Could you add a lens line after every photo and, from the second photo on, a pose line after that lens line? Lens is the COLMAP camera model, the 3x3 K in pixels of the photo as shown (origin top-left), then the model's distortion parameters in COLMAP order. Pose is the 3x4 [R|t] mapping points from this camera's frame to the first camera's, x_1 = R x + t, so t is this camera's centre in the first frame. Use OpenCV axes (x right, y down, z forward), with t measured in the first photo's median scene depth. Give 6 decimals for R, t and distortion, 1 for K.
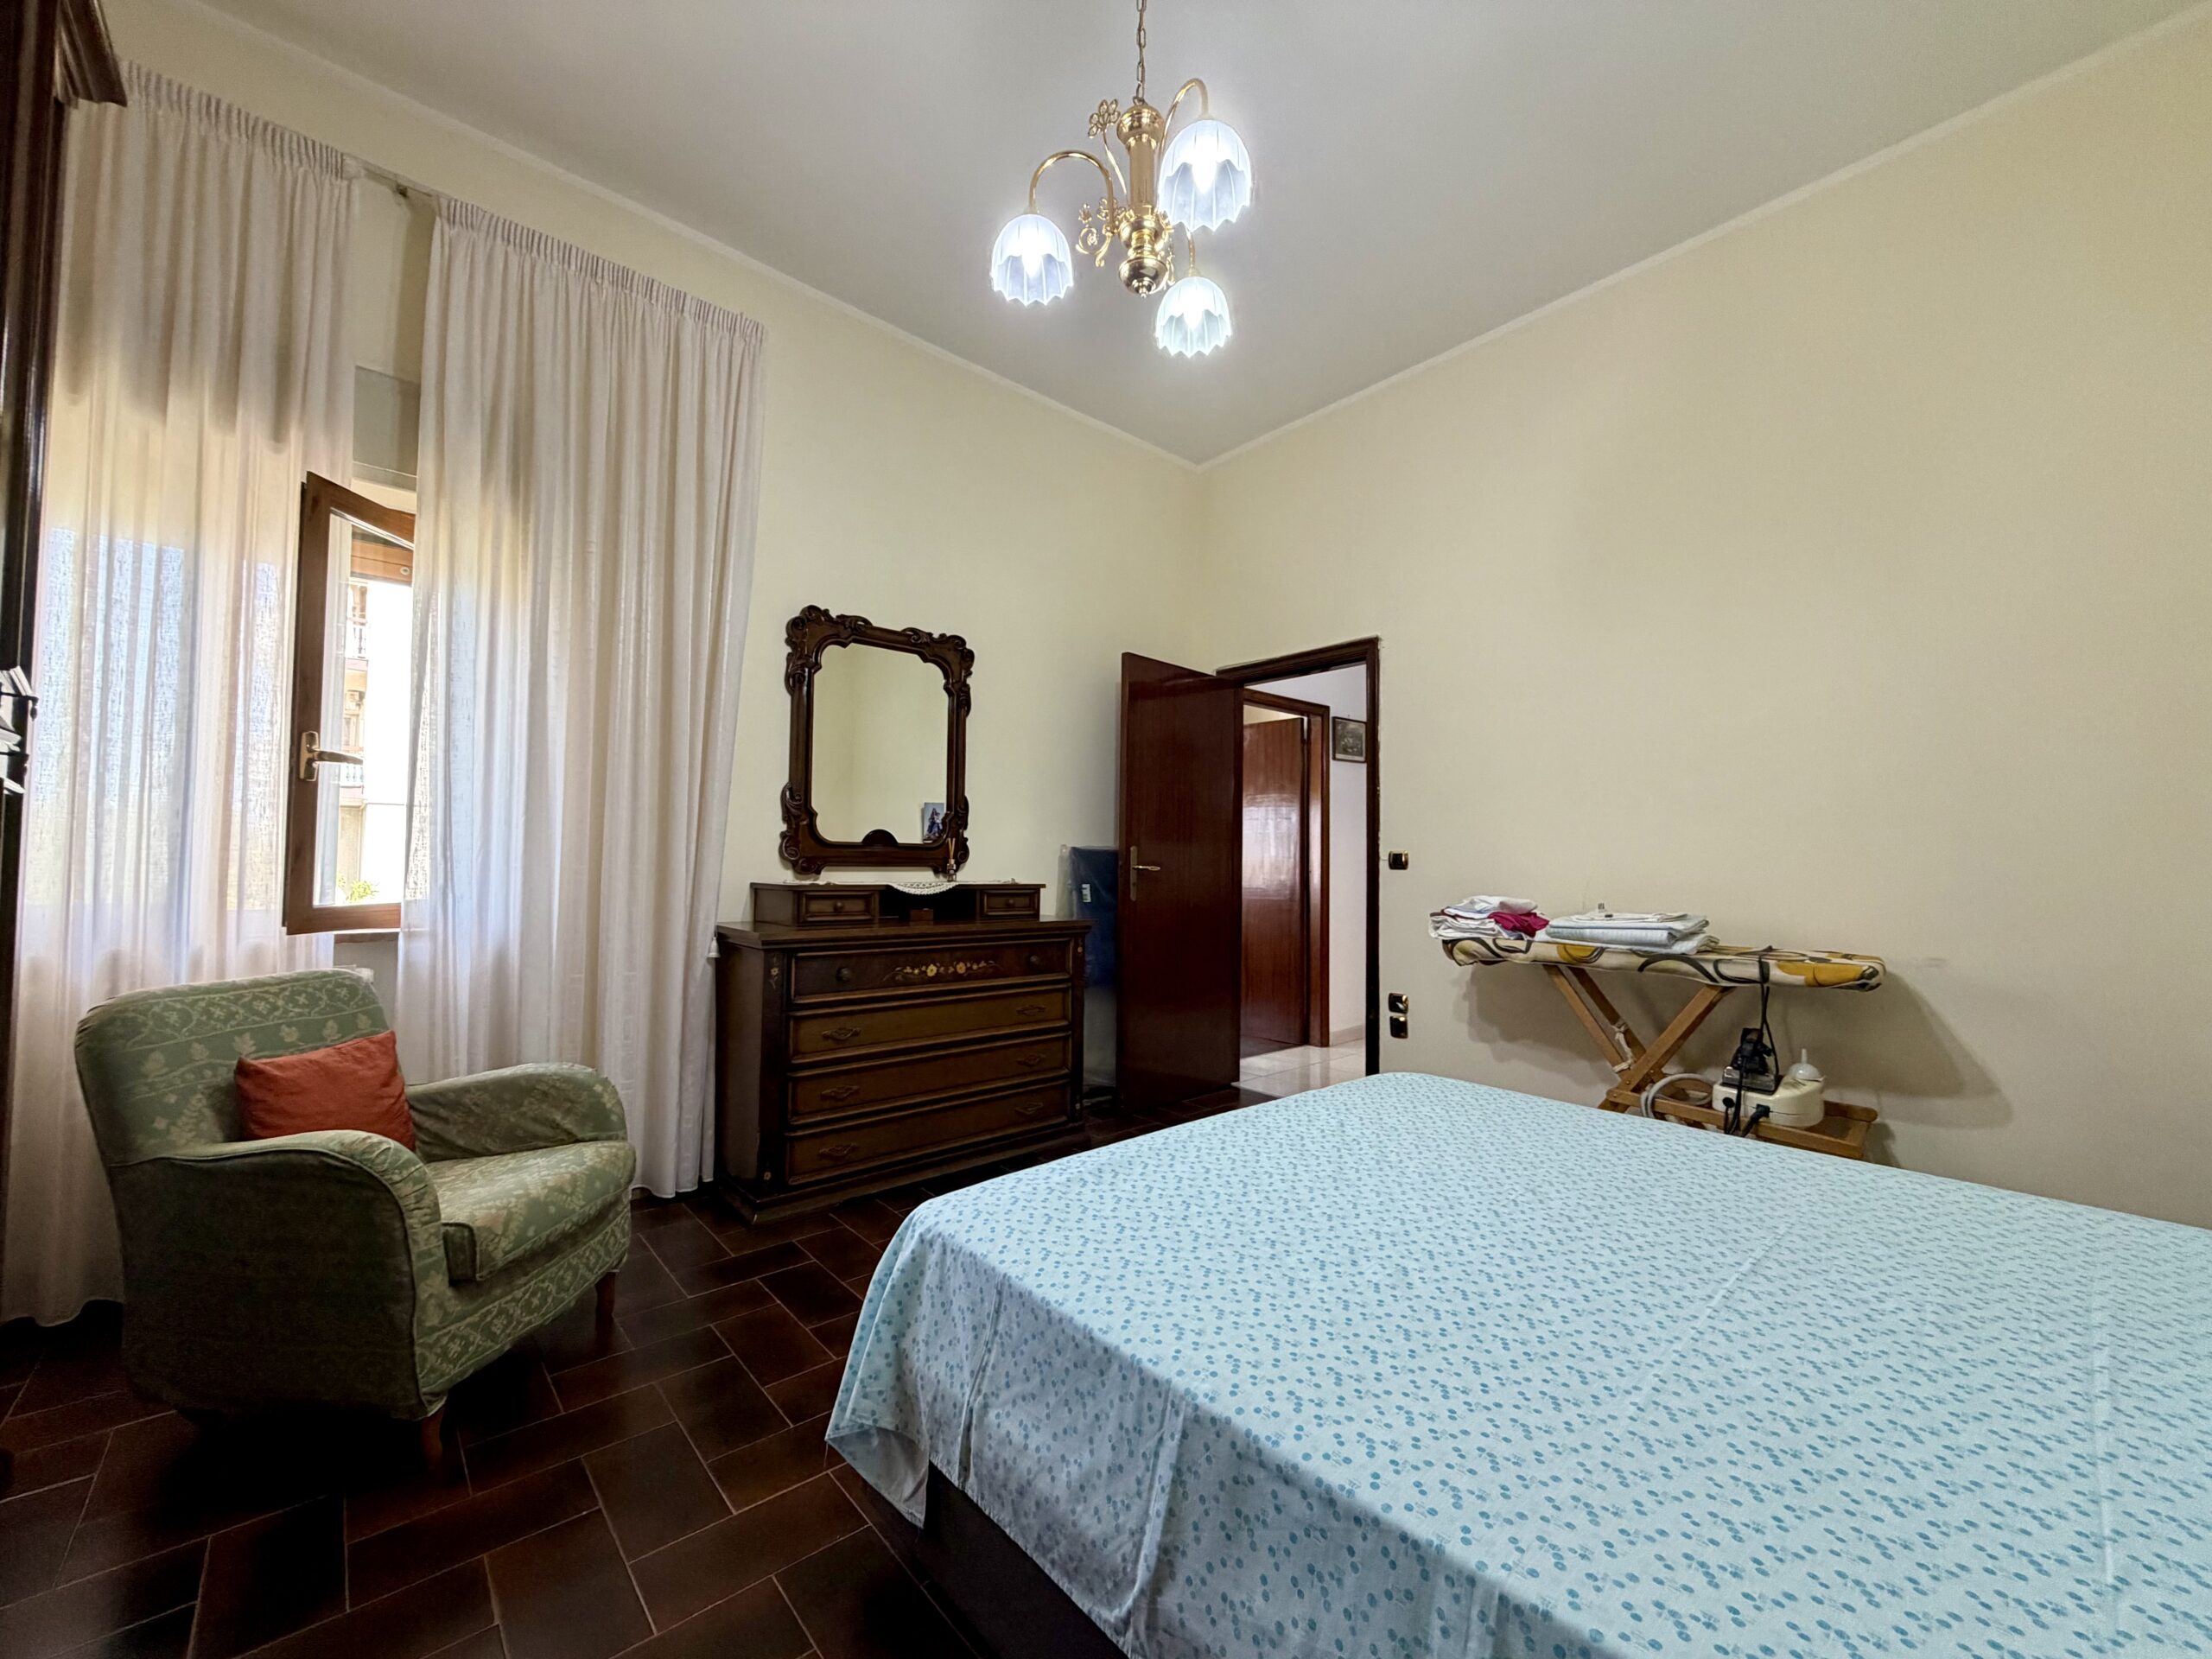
lens RADIAL K [[874.4, 0, 1095.0], [0, 874.4, 825.7], [0, 0, 1]] dist [-0.001544, -0.001223]
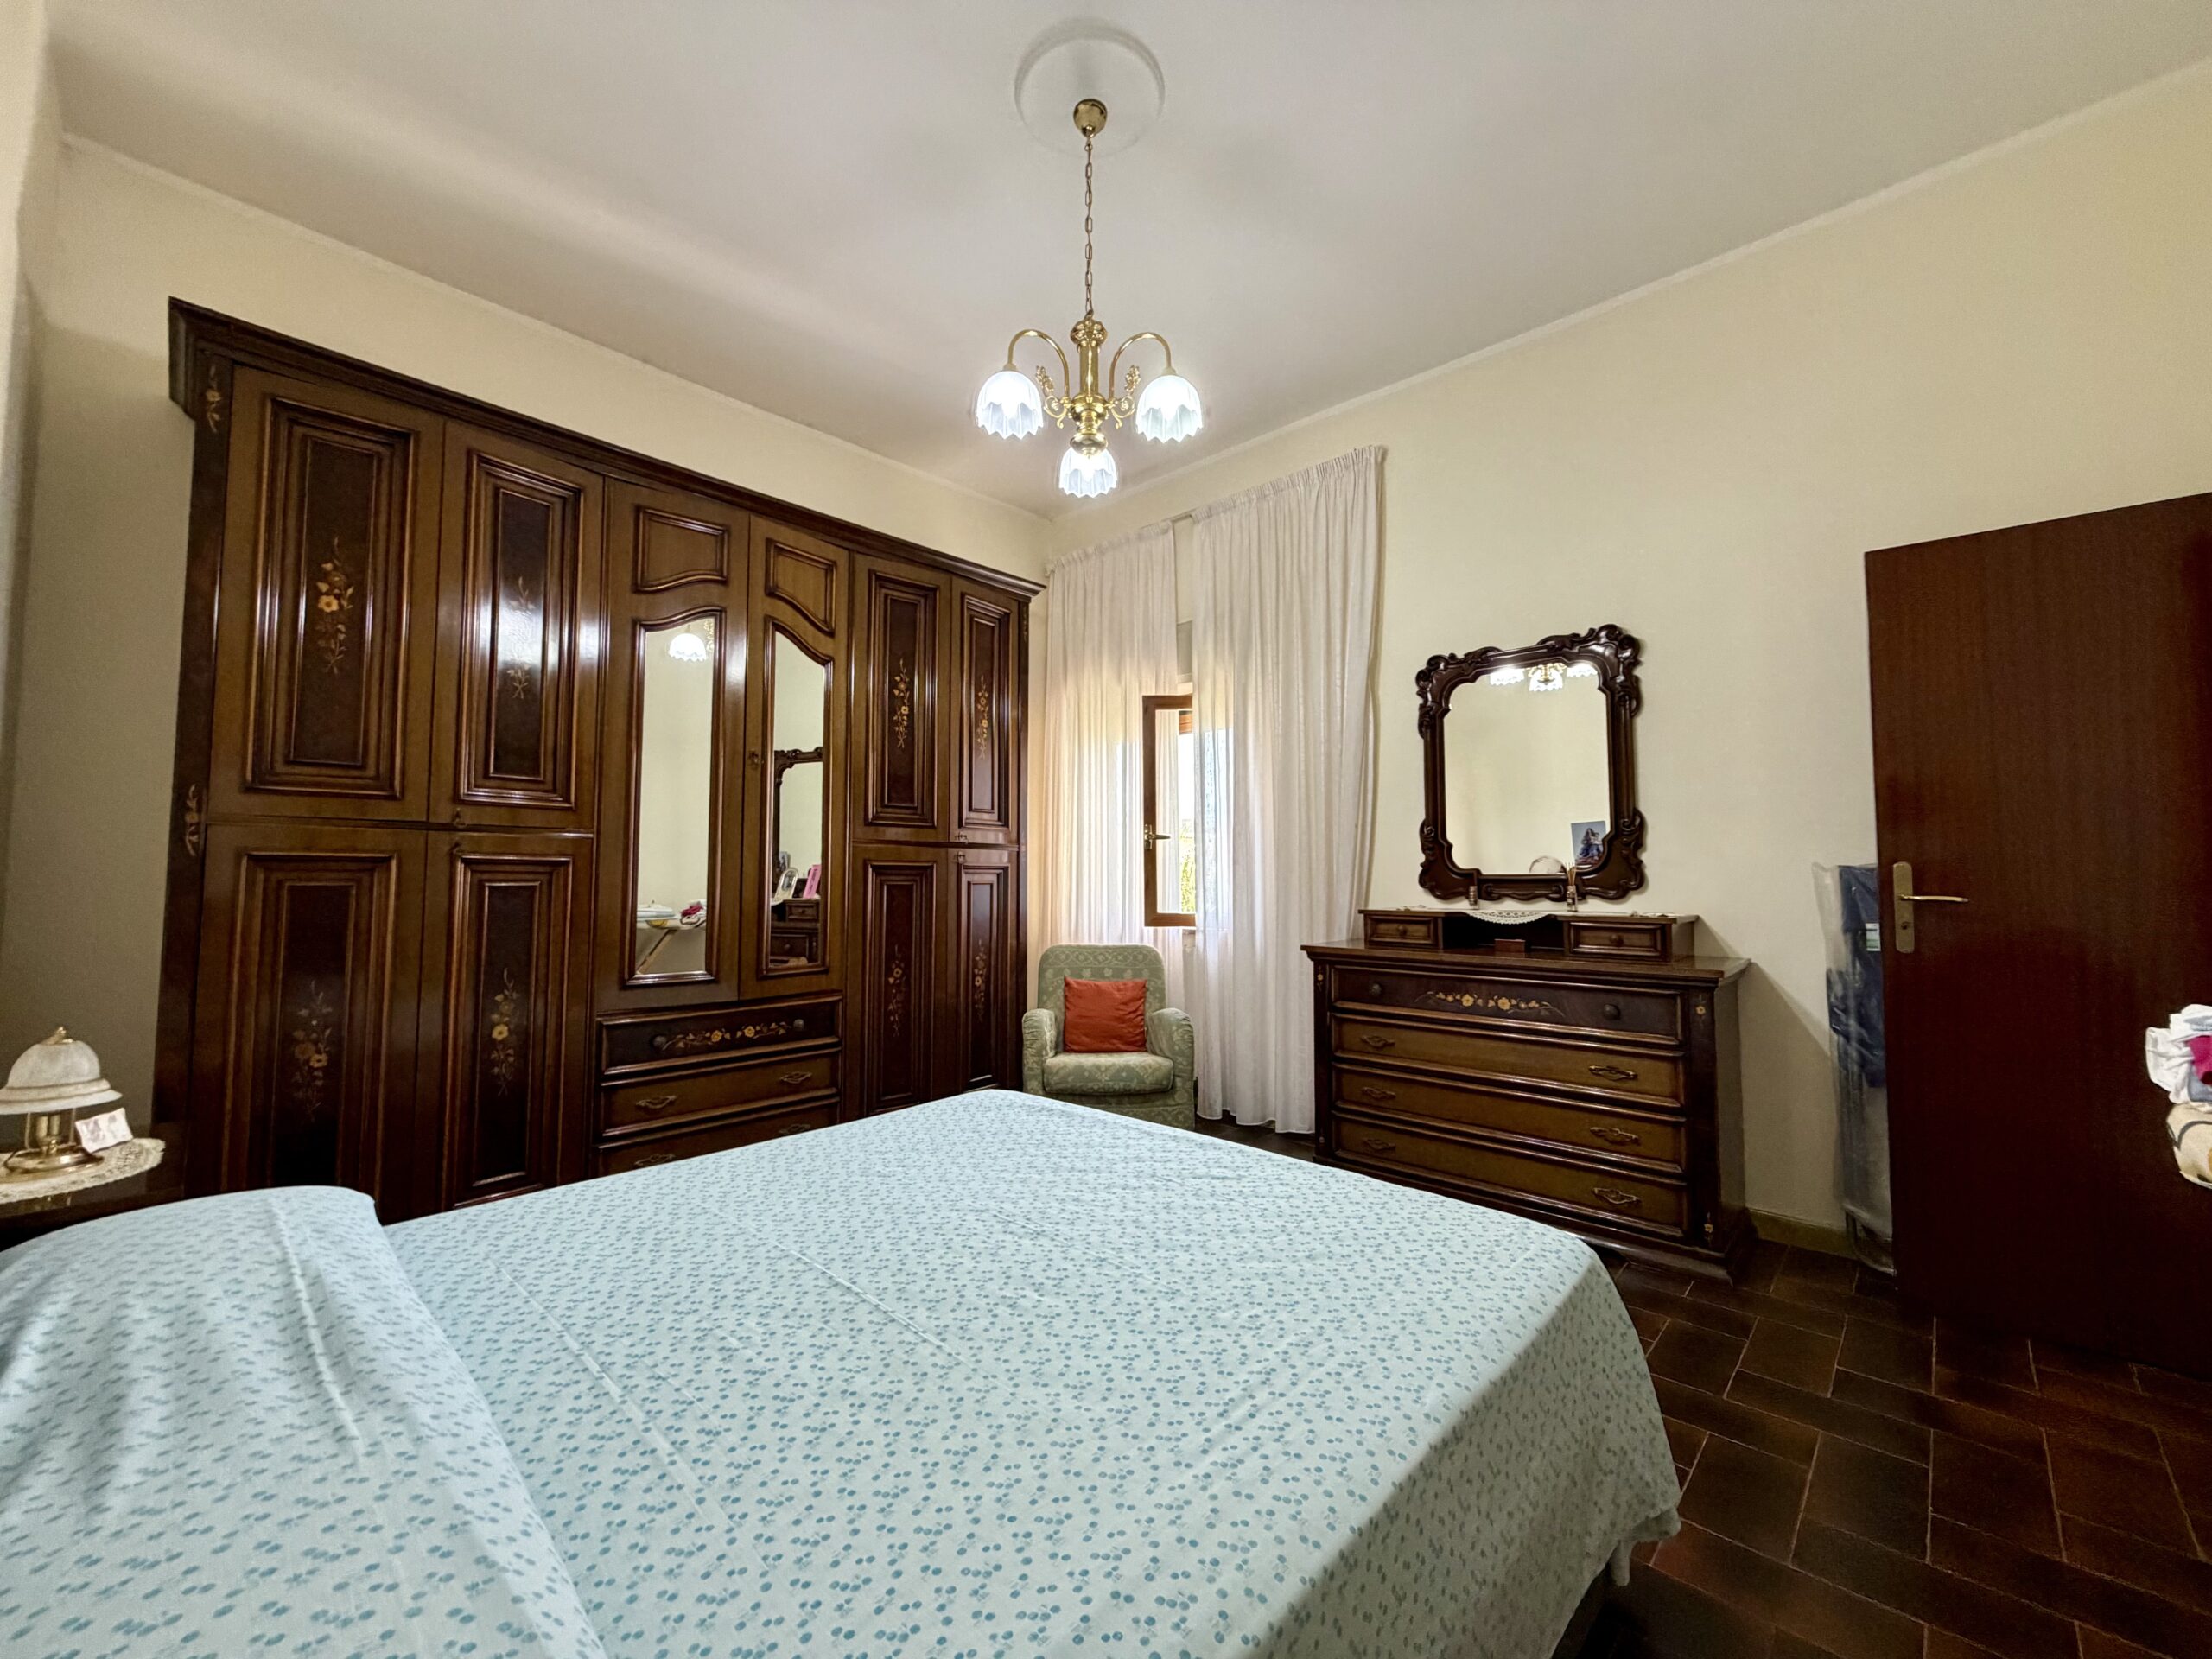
lens RADIAL K [[874.4, 0, 1106.8], [0, 874.4, 835.2], [0, 0, 1]] dist [-0.001544, -0.001223]
pose [[0.104702, -0.059826, -0.992703, 0.715993], [0.046197, 0.997404, -0.055237, 0.014809], [0.993430, -0.040077, 0.107194, 0.470245]]
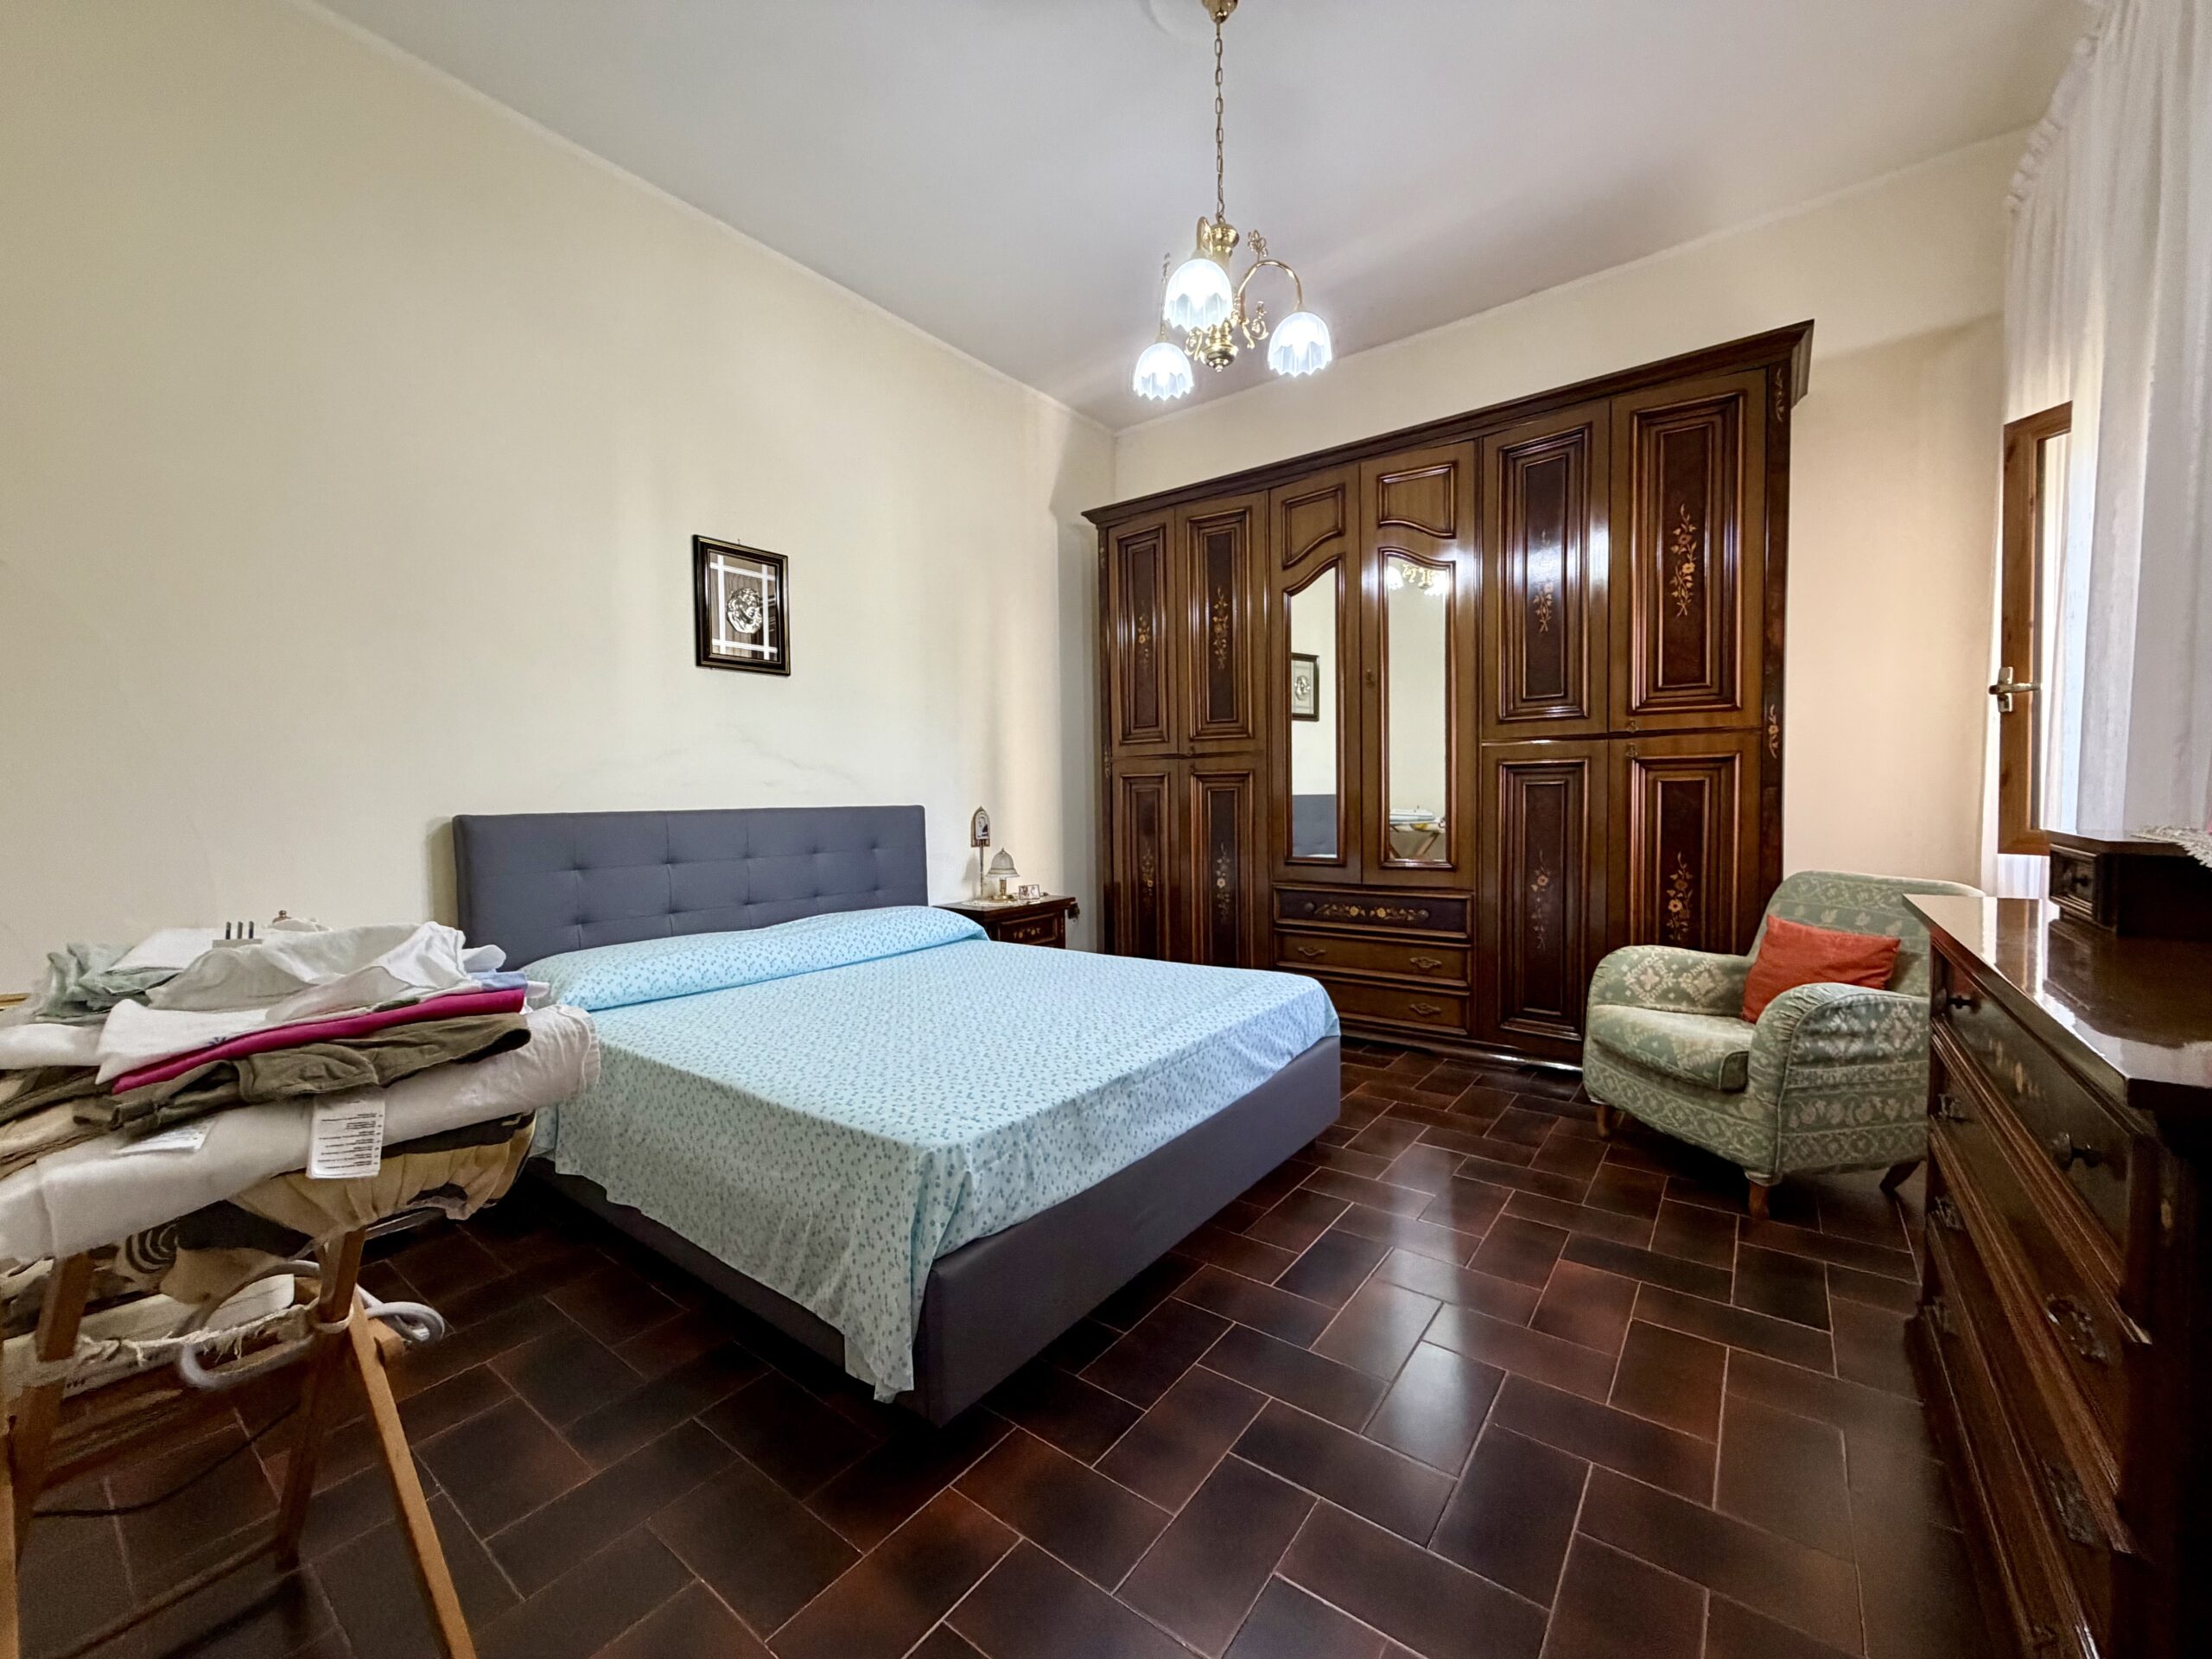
lens RADIAL K [[874.4, 0, 1098.4], [0, 874.4, 834.1], [0, 0, 1]] dist [-0.001544, -0.001223]
pose [[-0.977211, 0.019053, -0.211412, 0.257389], [0.019486, 0.999810, 0.000037, 0.054467], [0.211373, -0.004083, -0.977397, 1.282826]]
